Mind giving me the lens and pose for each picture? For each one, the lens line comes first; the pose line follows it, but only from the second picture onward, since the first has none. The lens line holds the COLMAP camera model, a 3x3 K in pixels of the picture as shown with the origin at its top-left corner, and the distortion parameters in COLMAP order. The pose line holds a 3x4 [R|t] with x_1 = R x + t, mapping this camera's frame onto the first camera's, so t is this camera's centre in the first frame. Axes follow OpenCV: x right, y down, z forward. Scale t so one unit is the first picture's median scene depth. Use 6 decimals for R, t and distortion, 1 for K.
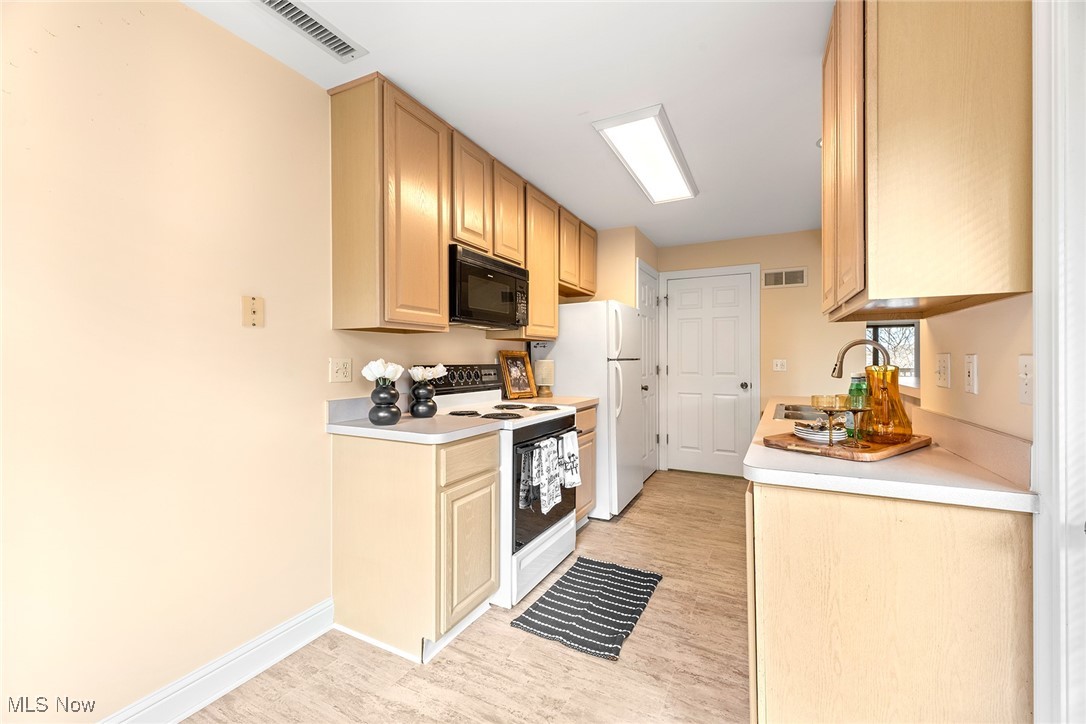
lens RADIAL K [[439.6, 0, 545.4], [0, 439.6, 361.0], [0, 0, 1]] dist [-0.004251, -0.001772]
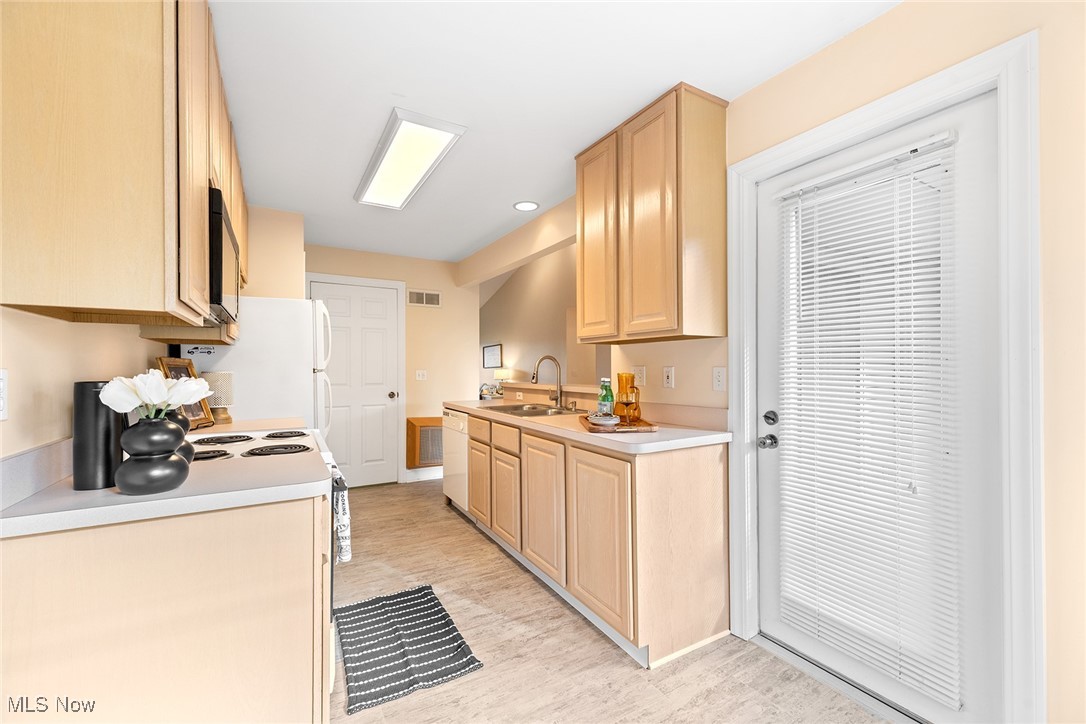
lens RADIAL K [[439.6, 0, 548.1], [0, 439.6, 365.4], [0, 0, 1]] dist [-0.004251, -0.001772]
pose [[0.526784, 0.006108, 0.849977, -0.445138], [0.006314, 0.999918, -0.011098, -0.001612], [-0.849976, 0.011213, 0.526702, 0.231876]]
